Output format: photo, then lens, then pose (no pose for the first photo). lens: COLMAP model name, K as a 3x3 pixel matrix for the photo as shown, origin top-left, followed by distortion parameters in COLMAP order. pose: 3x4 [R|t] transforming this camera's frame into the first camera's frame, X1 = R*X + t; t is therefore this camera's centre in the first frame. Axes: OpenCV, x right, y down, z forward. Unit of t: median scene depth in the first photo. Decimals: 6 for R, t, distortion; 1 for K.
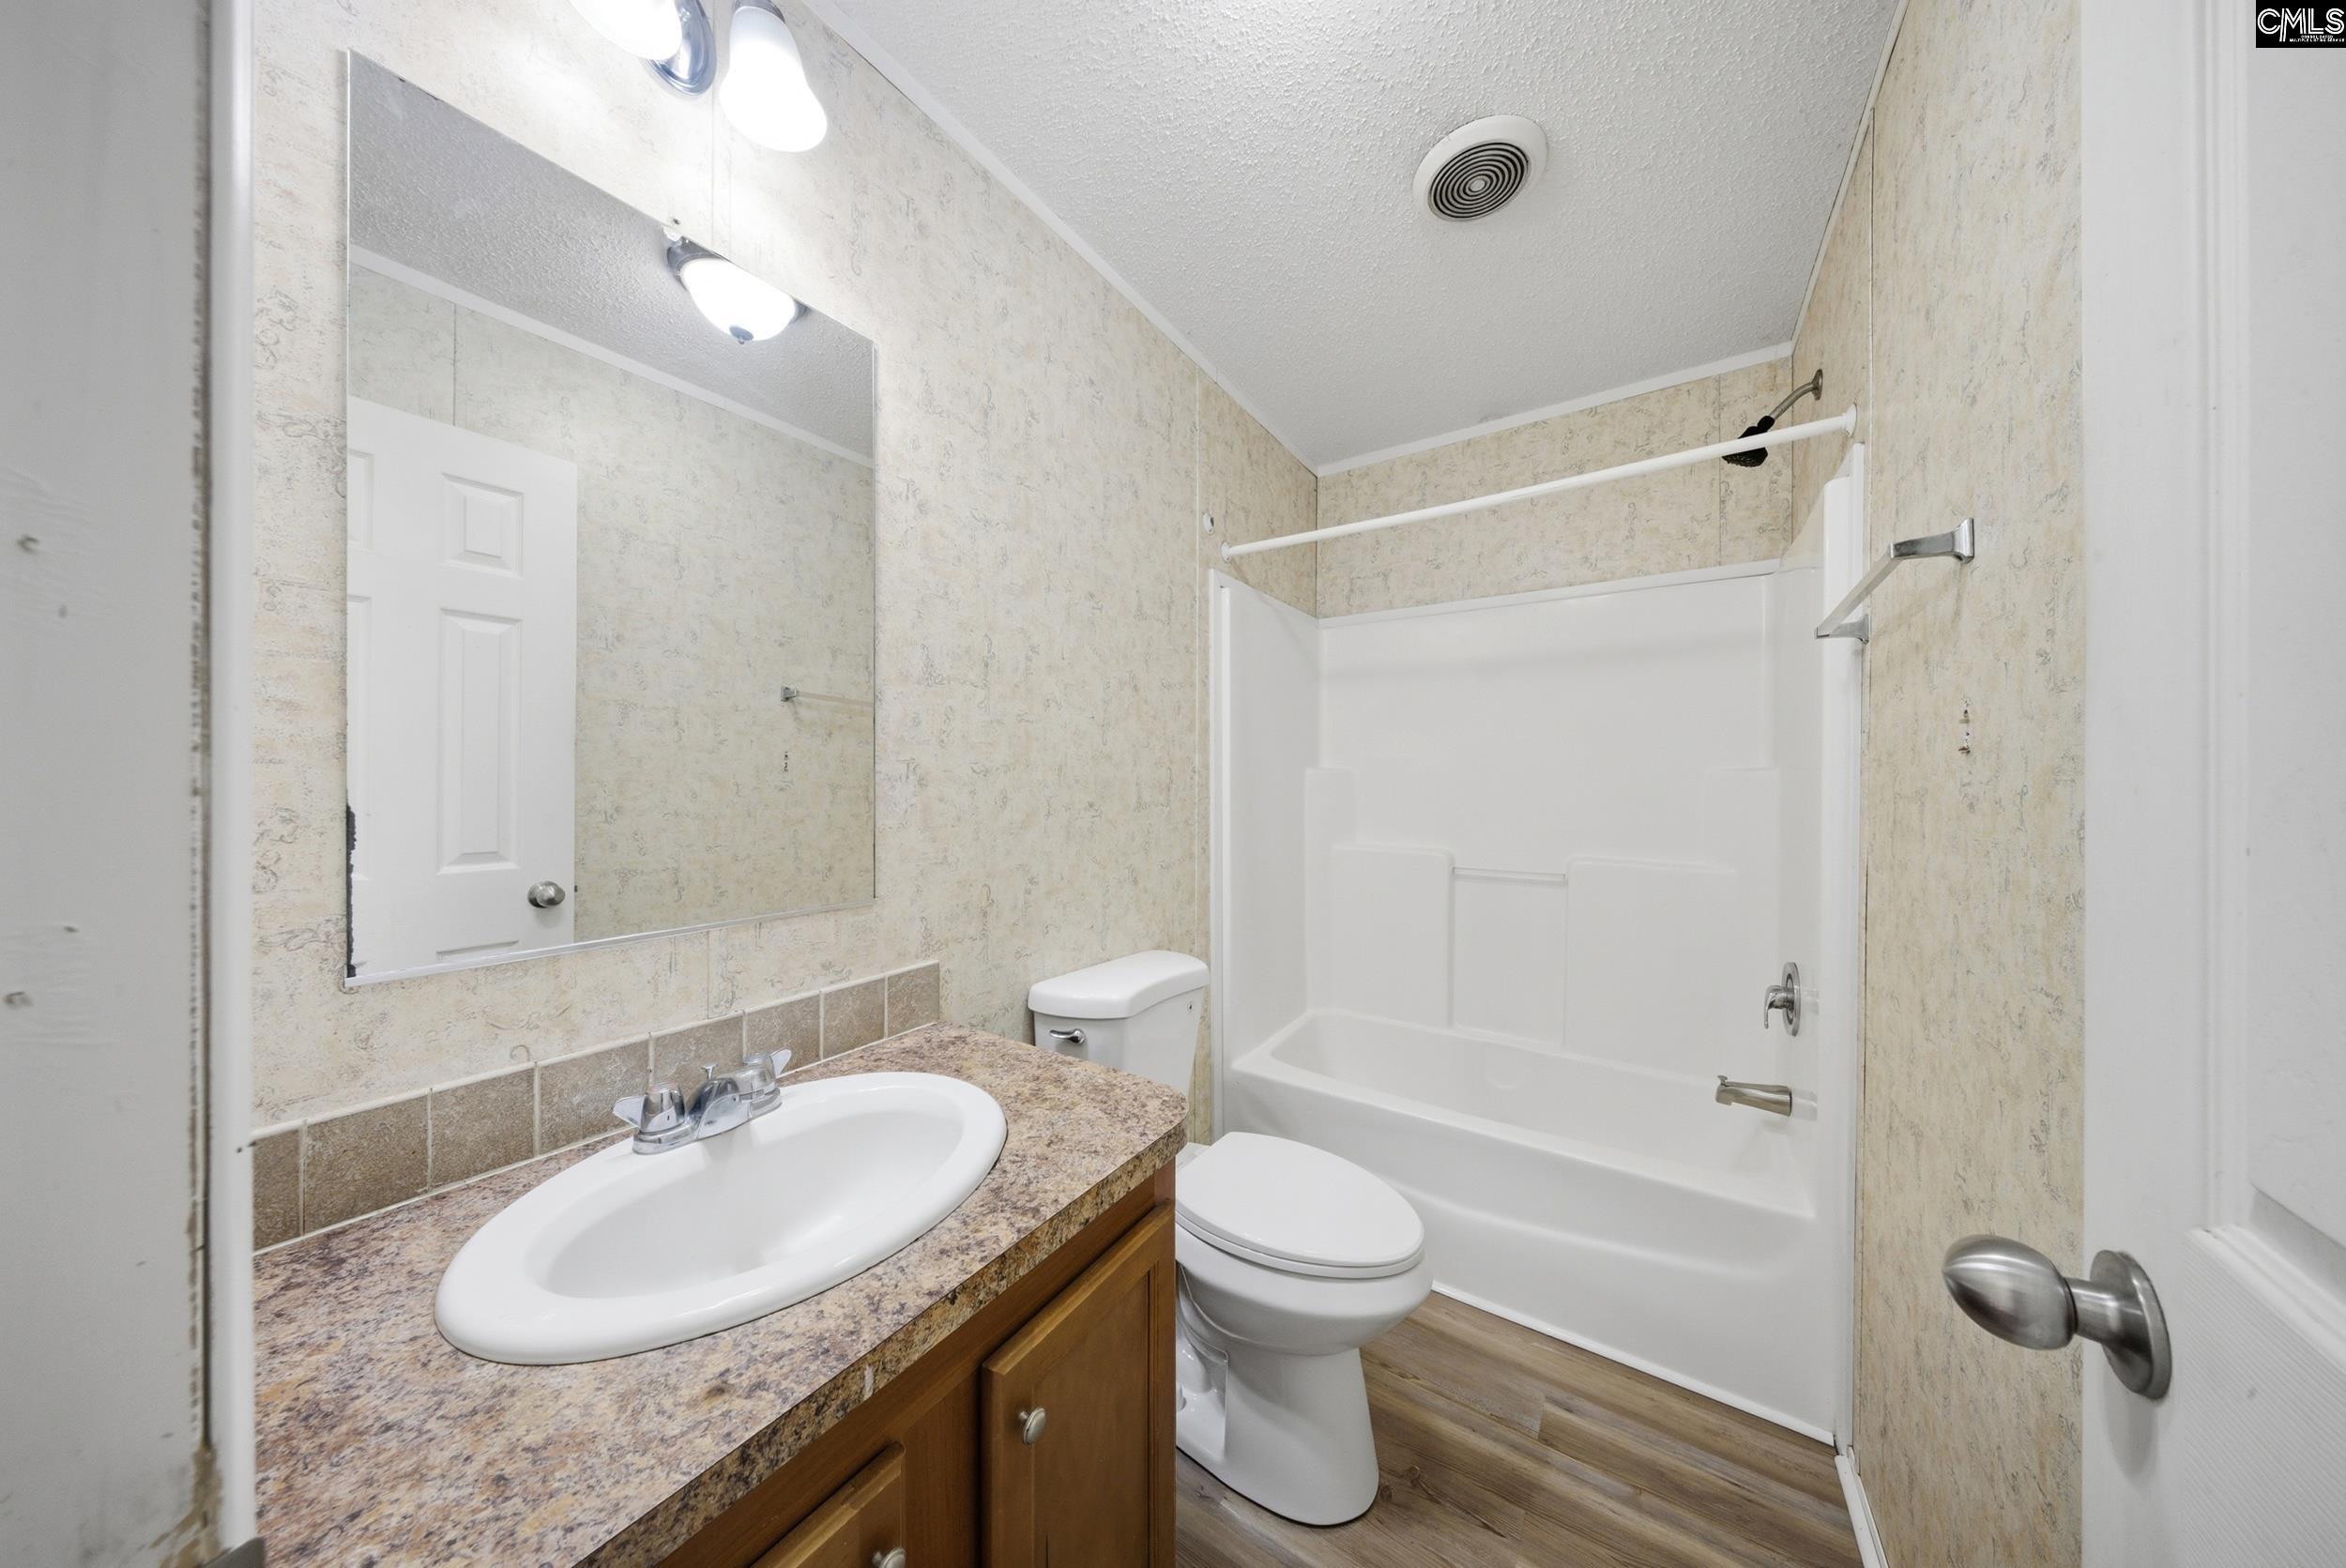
lens RADIAL K [[702.3, 0, 1177.4], [0, 702.3, 781.0], [0, 0, 1]] dist [-0.001892, -0.000985]
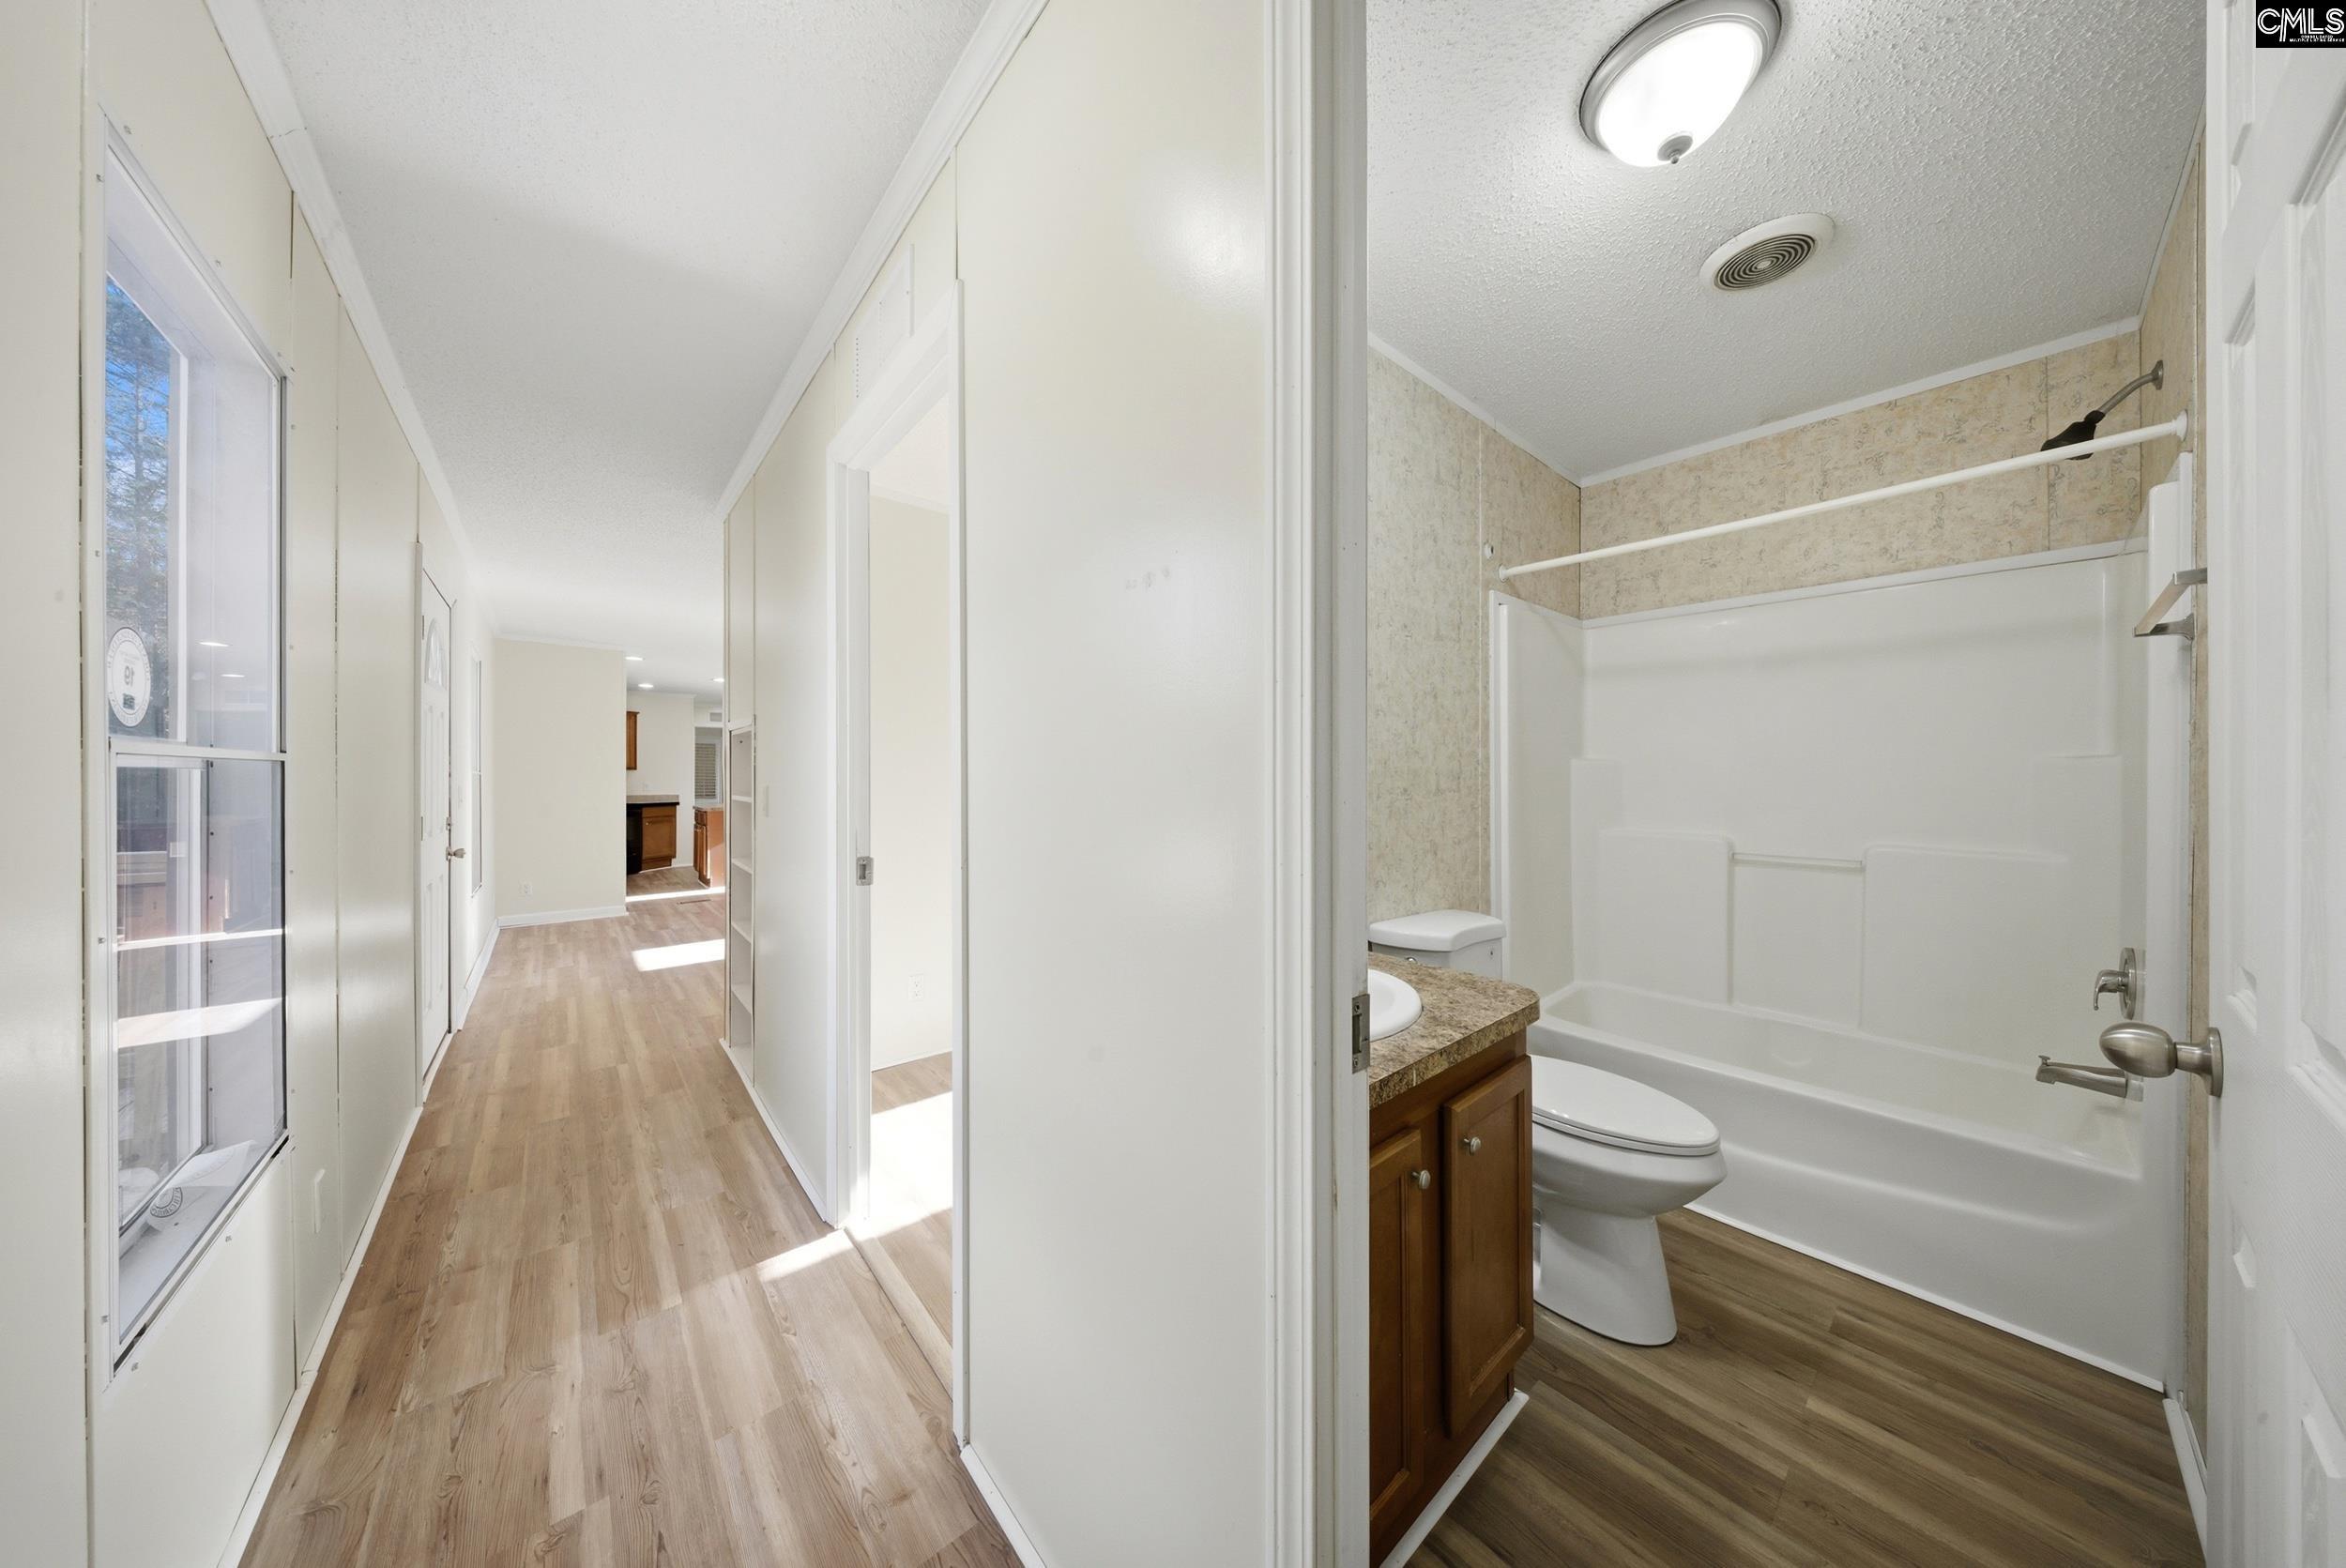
lens RADIAL K [[702.3, 0, 1184.2], [0, 702.3, 771.4], [0, 0, 1]] dist [-0.001892, -0.000985]
pose [[0.963207, -0.004084, -0.268729, -0.167642], [0.003805, 0.999992, -0.001559, 0.000269], [0.268733, 0.000479, 0.963214, -0.336972]]
